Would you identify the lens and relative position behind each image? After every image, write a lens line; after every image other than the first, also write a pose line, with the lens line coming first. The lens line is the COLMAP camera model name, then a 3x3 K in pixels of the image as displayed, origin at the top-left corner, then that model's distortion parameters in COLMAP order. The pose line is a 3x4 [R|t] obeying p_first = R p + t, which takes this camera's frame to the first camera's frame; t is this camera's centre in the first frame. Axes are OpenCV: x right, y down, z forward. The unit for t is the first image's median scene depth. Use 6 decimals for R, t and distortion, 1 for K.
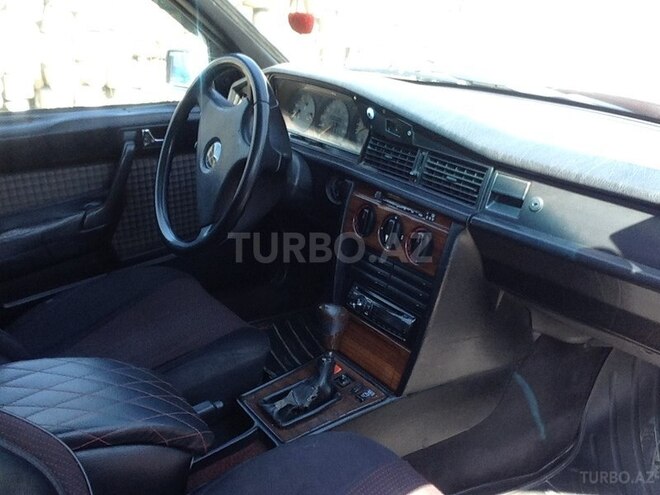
lens RADIAL K [[664.8, 0, 330.0], [0, 664.8, 247.5], [0, 0, 1]] dist [0.073118, -0.245600]
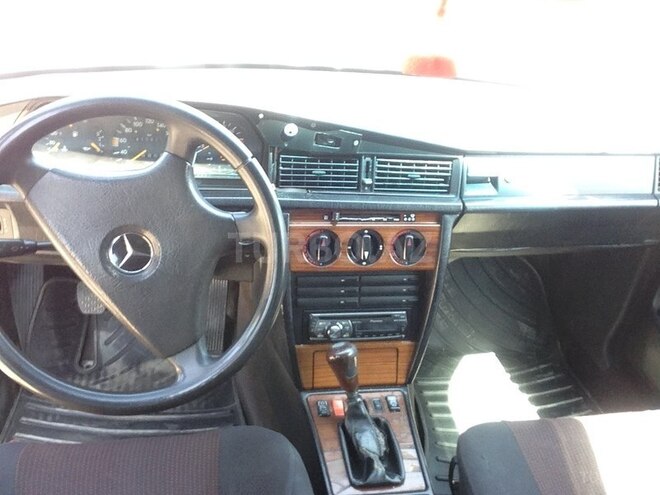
lens RADIAL K [[664.8, 0, 330.0], [0, 664.8, 247.5], [0, 0, 1]] dist [0.073118, -0.245600]
pose [[0.421450, -0.421817, 0.802777, -0.728215], [0.243702, 0.905352, 0.347774, -0.383898], [-0.873493, 0.049069, 0.484358, 0.605455]]
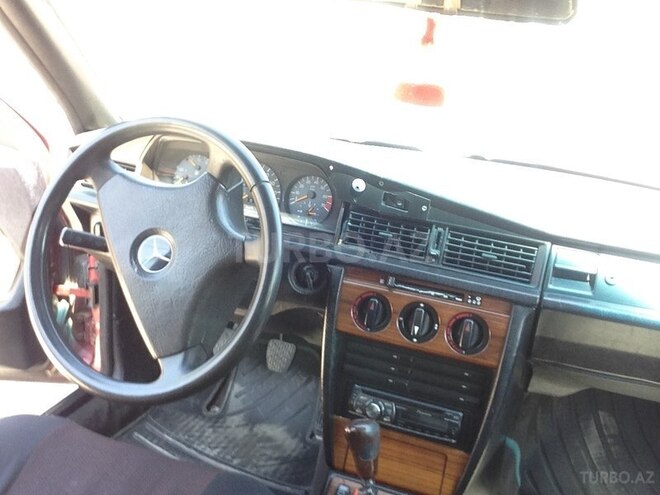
lens RADIAL K [[664.8, 0, 330.0], [0, 664.8, 247.5], [0, 0, 1]] dist [0.073118, -0.245600]
pose [[0.827737, -0.123128, 0.547441, -0.486910], [0.135494, 0.990616, 0.017938, -0.157239], [-0.544512, 0.059327, 0.836652, 0.344245]]
